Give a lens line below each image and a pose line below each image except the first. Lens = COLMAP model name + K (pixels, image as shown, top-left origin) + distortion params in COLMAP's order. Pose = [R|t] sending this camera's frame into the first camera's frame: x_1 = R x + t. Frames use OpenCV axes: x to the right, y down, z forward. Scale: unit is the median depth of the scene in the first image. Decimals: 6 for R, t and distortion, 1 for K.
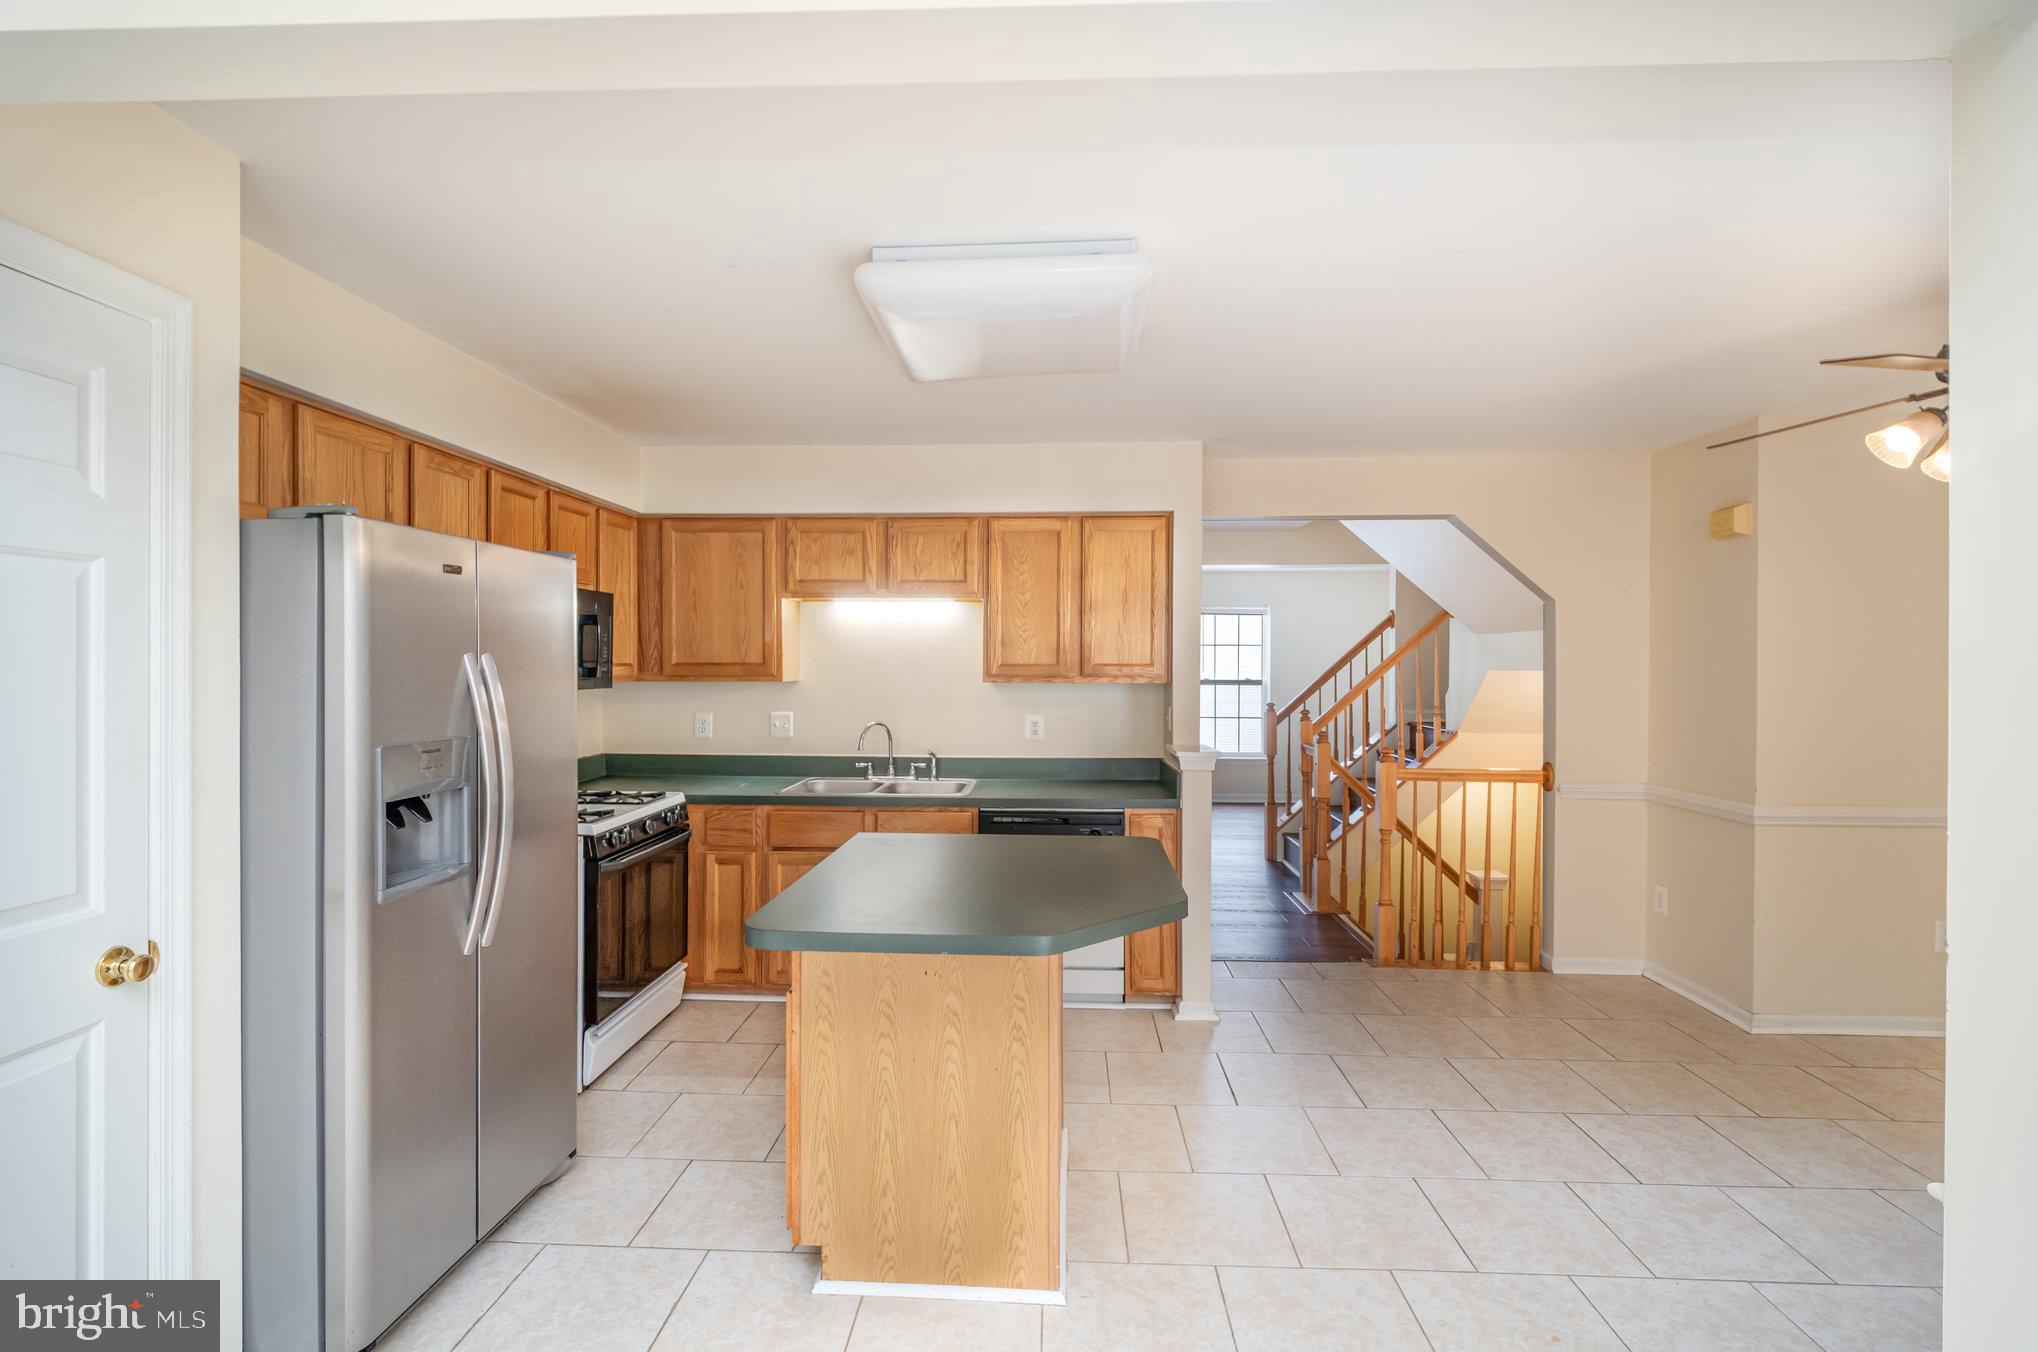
lens RADIAL K [[940.8, 0, 997.6], [0, 940.8, 665.7], [0, 0, 1]] dist [-0.005884, -0.003729]
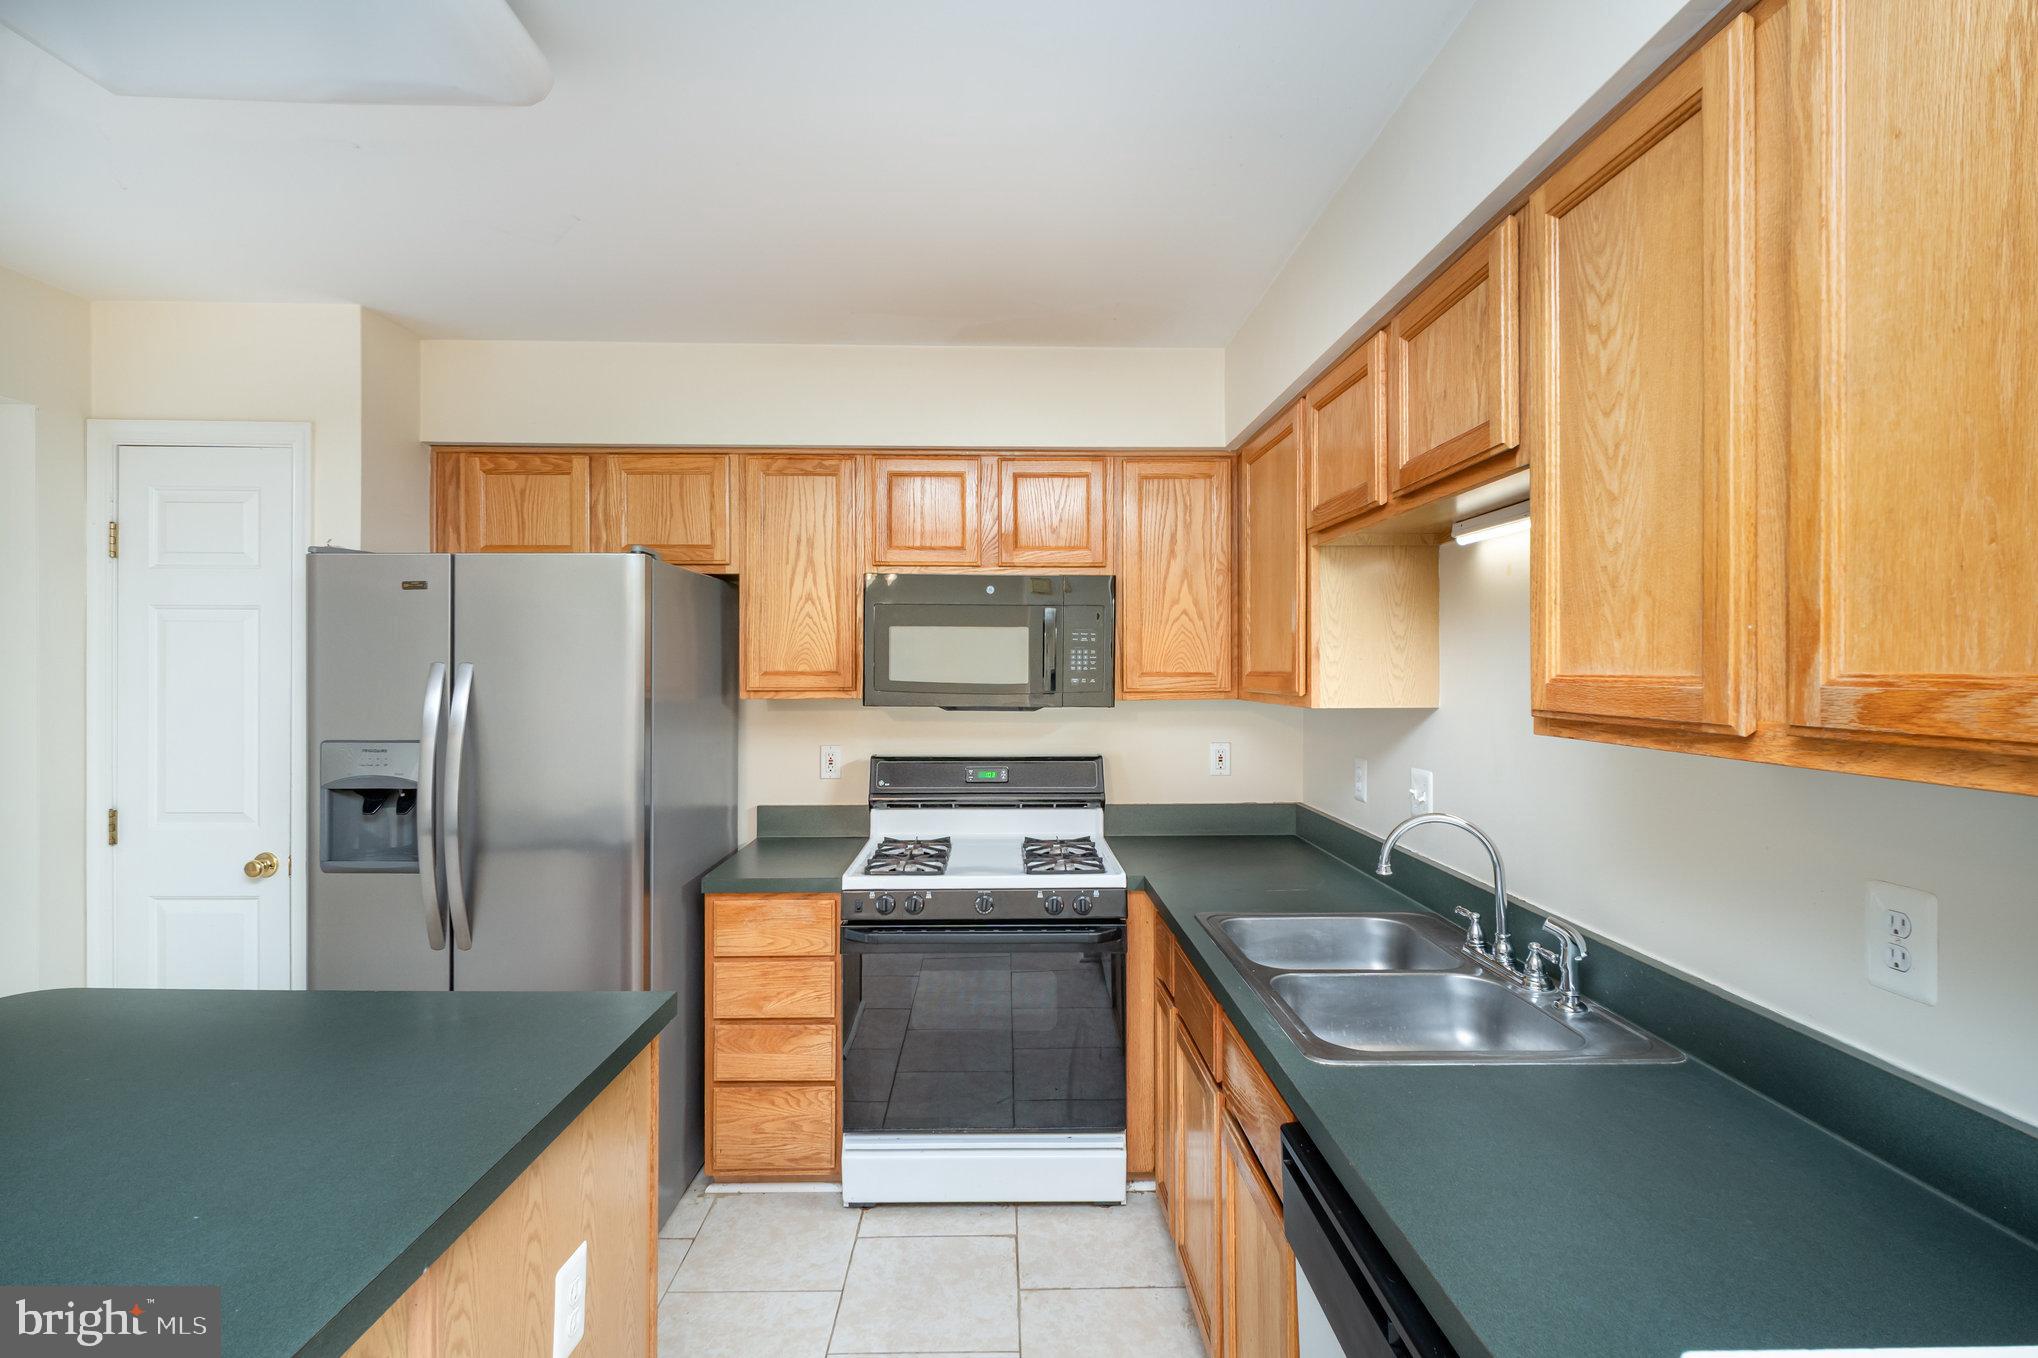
lens RADIAL K [[940.8, 0, 1022.2], [0, 940.8, 667.4], [0, 0, 1]] dist [-0.005884, -0.003729]
pose [[0.088618, -0.007745, -0.996036, 0.280656], [-0.003433, 0.999961, -0.008081, -0.000448], [0.996060, 0.004135, 0.088588, 0.811403]]
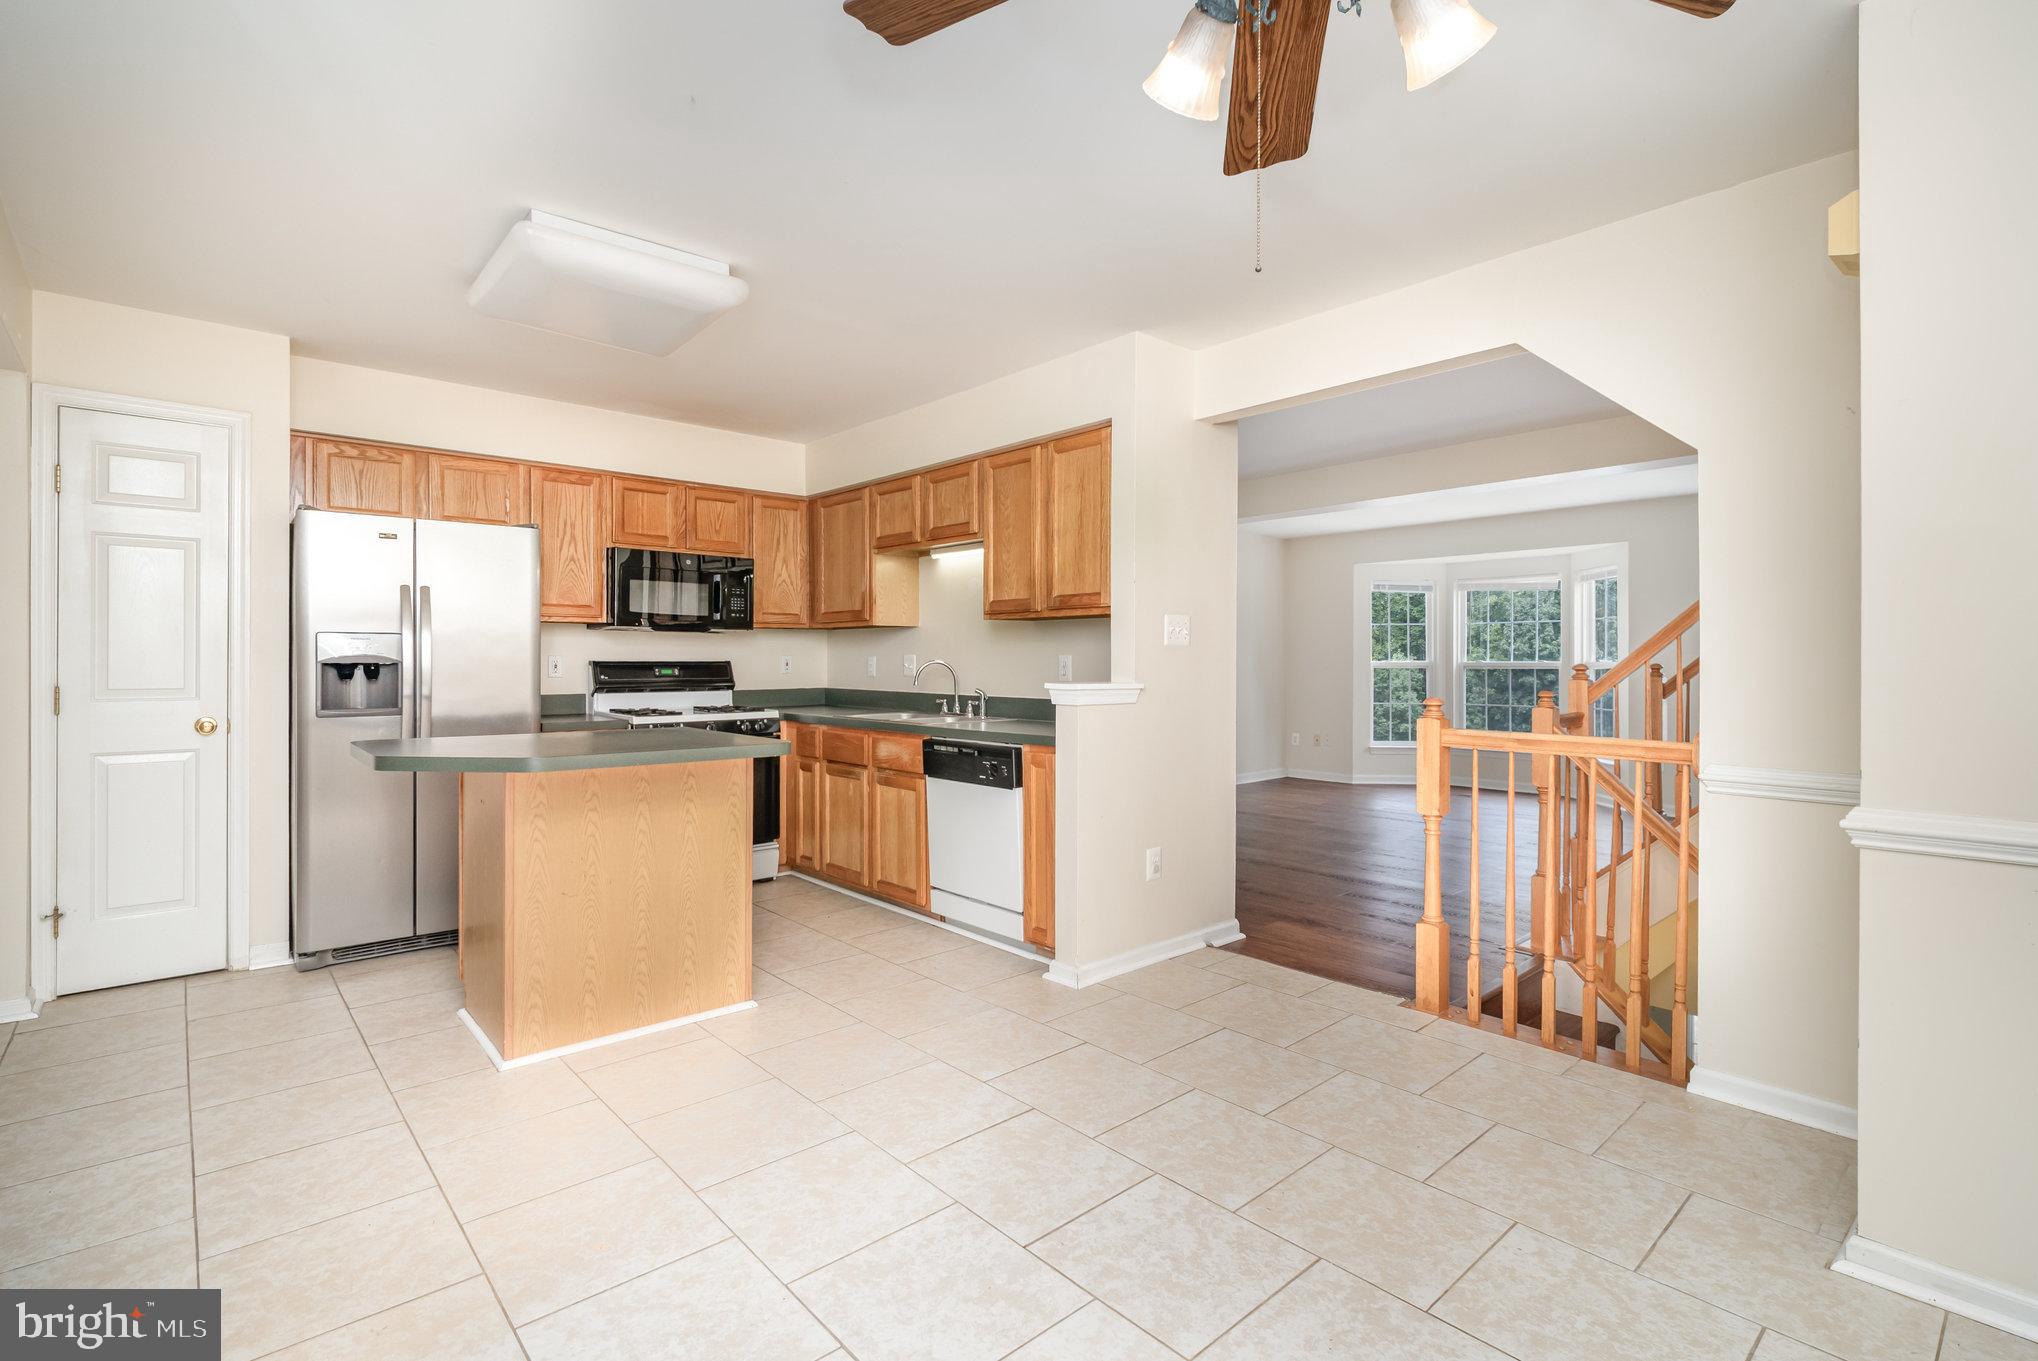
lens RADIAL K [[940.8, 0, 1029.1], [0, 940.8, 660.9], [0, 0, 1]] dist [-0.005884, -0.003729]
pose [[0.715199, -0.002324, -0.698917, 0.742383], [-0.000627, 0.999992, -0.003967, 0.066995], [0.698921, 0.003276, 0.715191, 0.304971]]
